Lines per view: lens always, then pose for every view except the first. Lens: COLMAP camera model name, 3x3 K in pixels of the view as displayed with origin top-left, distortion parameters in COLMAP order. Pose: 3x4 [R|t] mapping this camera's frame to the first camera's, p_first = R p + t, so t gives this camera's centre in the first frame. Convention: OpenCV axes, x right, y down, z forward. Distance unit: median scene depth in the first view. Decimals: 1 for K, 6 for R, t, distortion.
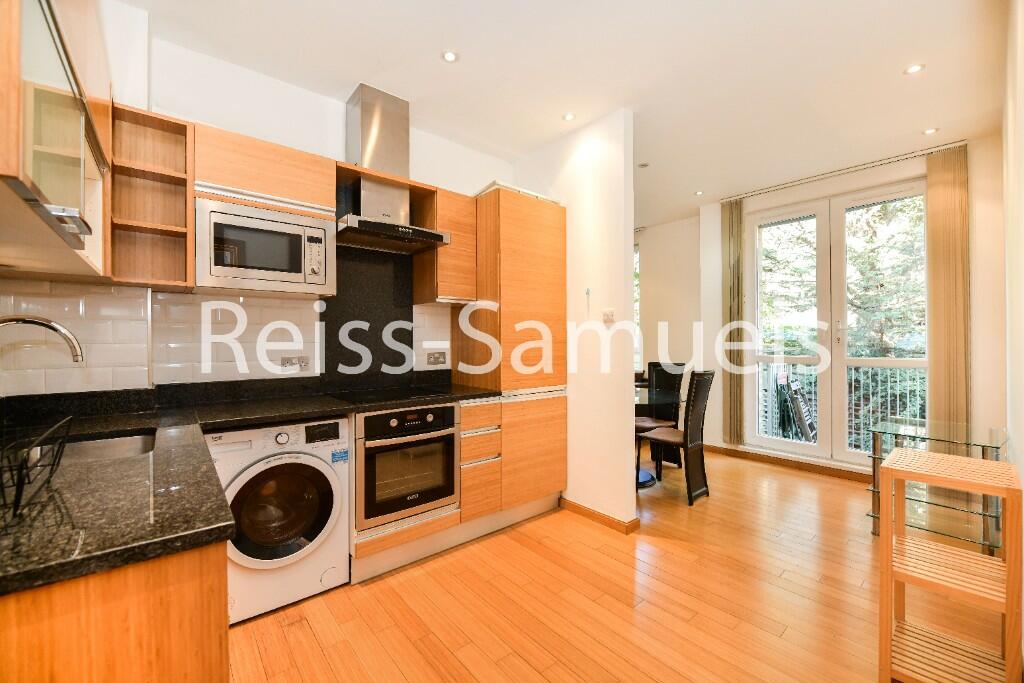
lens RADIAL K [[410.0, 0, 512.0], [0, 410.0, 341.5], [0, 0, 1]] dist [-0.017749, -0.000047]
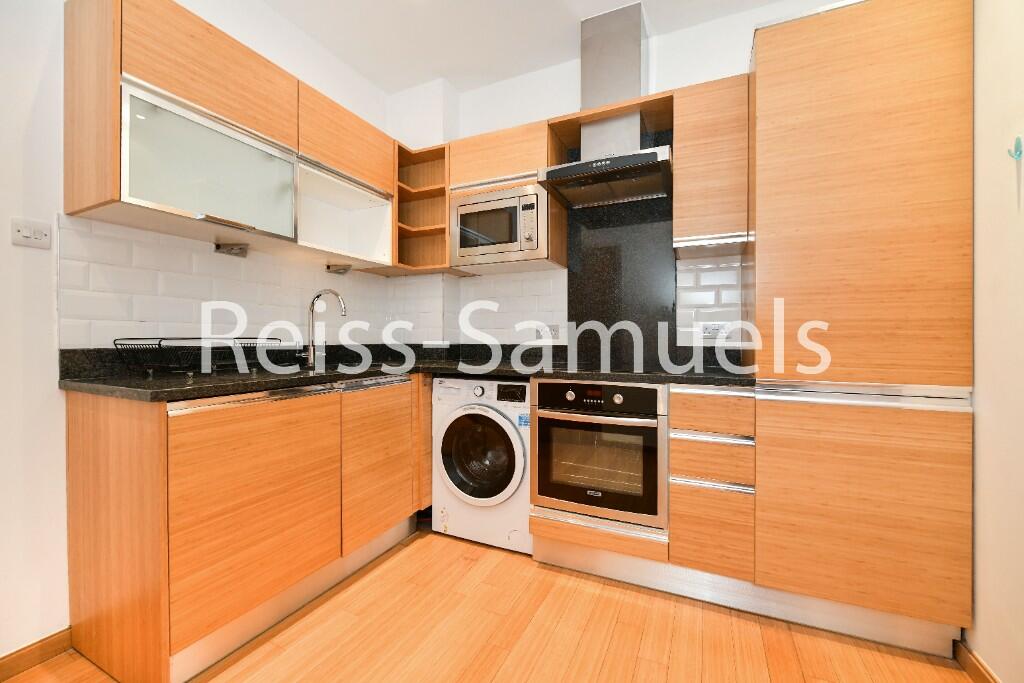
lens RADIAL K [[410.0, 0, 512.0], [0, 410.0, 341.5], [0, 0, 1]] dist [-0.017749, -0.000047]
pose [[0.417168, 0.006940, -0.908803, 0.427833], [-0.010450, 0.999941, 0.002839, 0.084390], [0.908769, 0.008312, 0.417216, 0.529156]]
